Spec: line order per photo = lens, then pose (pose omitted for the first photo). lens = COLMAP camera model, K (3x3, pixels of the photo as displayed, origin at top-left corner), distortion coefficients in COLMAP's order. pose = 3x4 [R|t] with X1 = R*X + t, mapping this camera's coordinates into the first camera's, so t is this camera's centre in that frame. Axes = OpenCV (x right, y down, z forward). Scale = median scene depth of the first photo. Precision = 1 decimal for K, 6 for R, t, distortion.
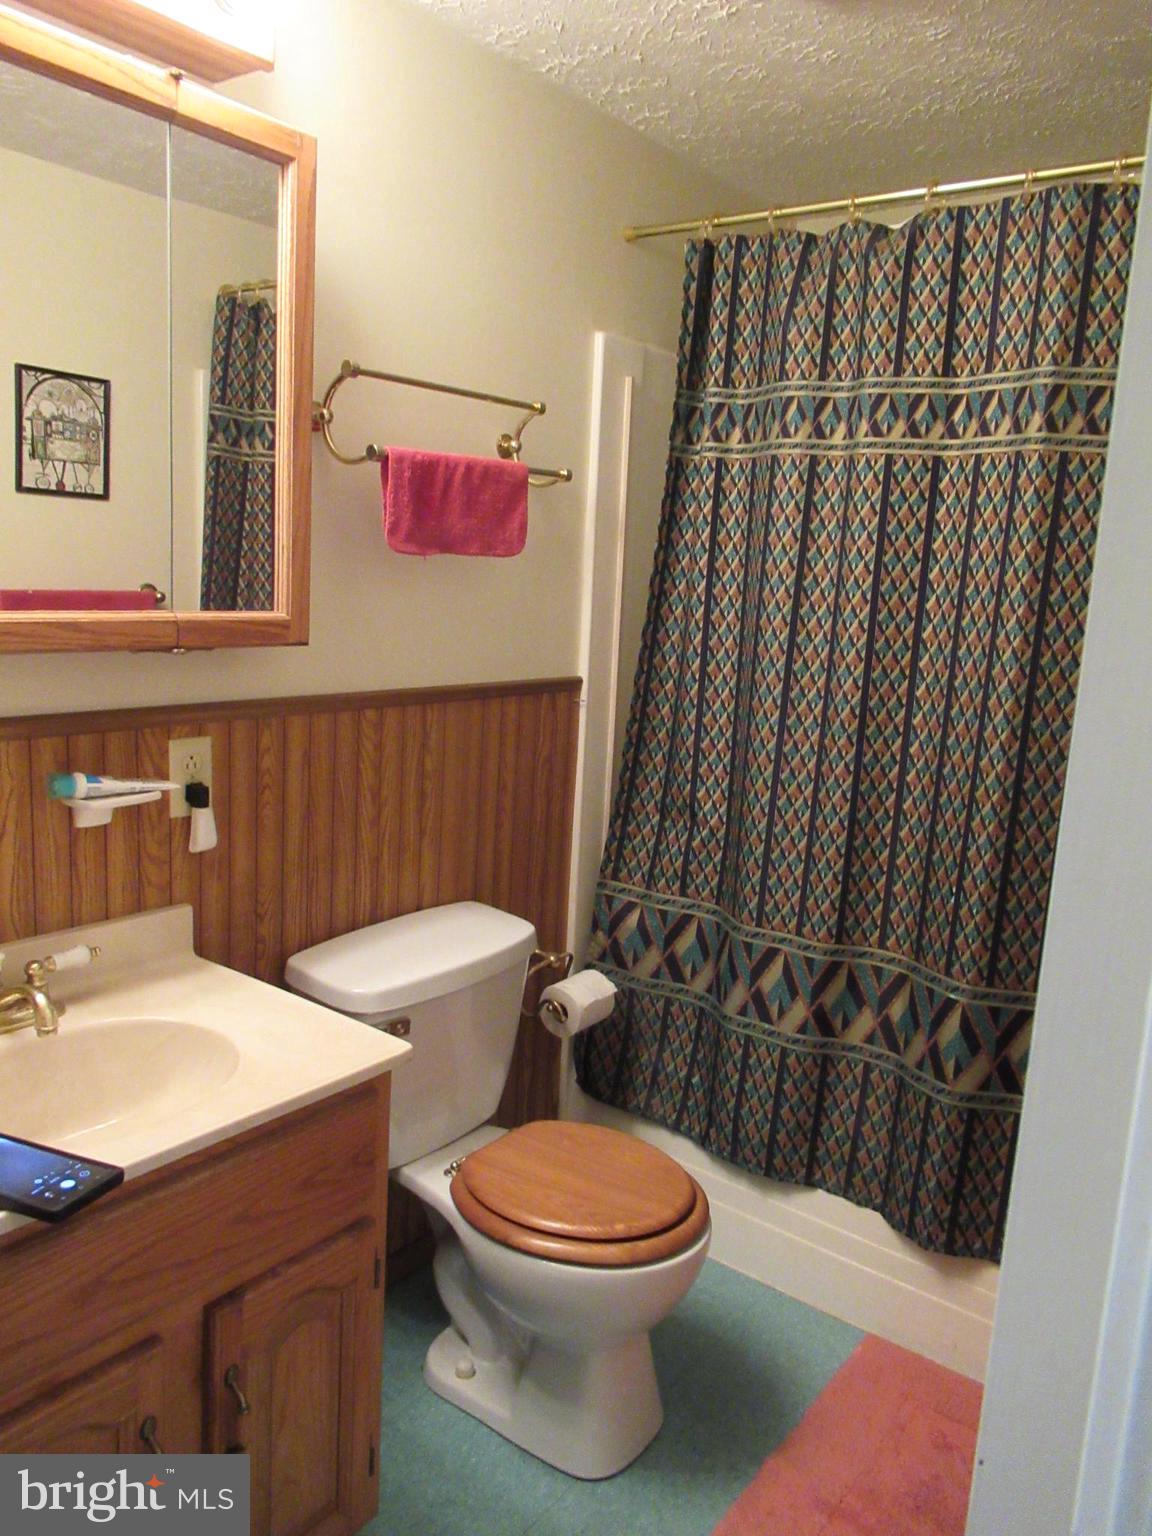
lens RADIAL K [[1155.9, 0, 571.4], [0, 1155.9, 768.0], [0, 0, 1]] dist [-0.015072, 0.000073]
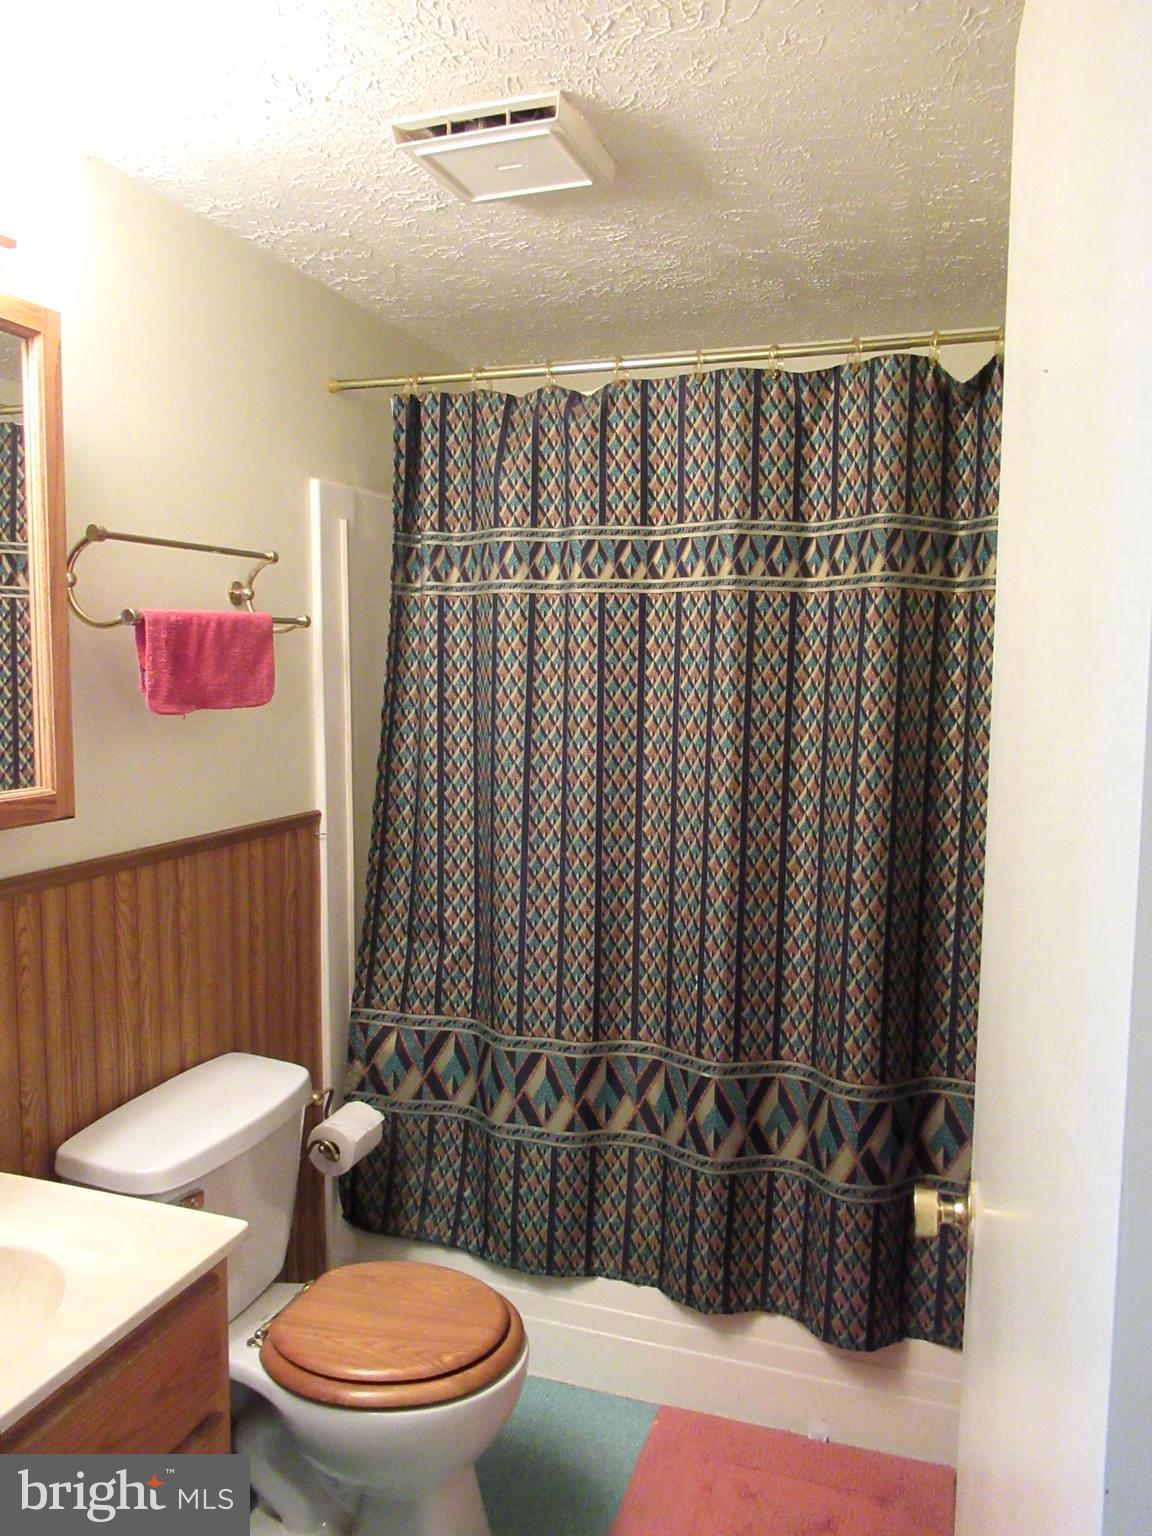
lens RADIAL K [[1155.9, 0, 581.6], [0, 1155.9, 765.5], [0, 0, 1]] dist [-0.015072, 0.000073]
pose [[0.945735, -0.075596, 0.316022, -0.104472], [0.098794, 0.993415, -0.058017, -0.042310], [-0.309555, 0.086090, 0.946976, -0.035147]]
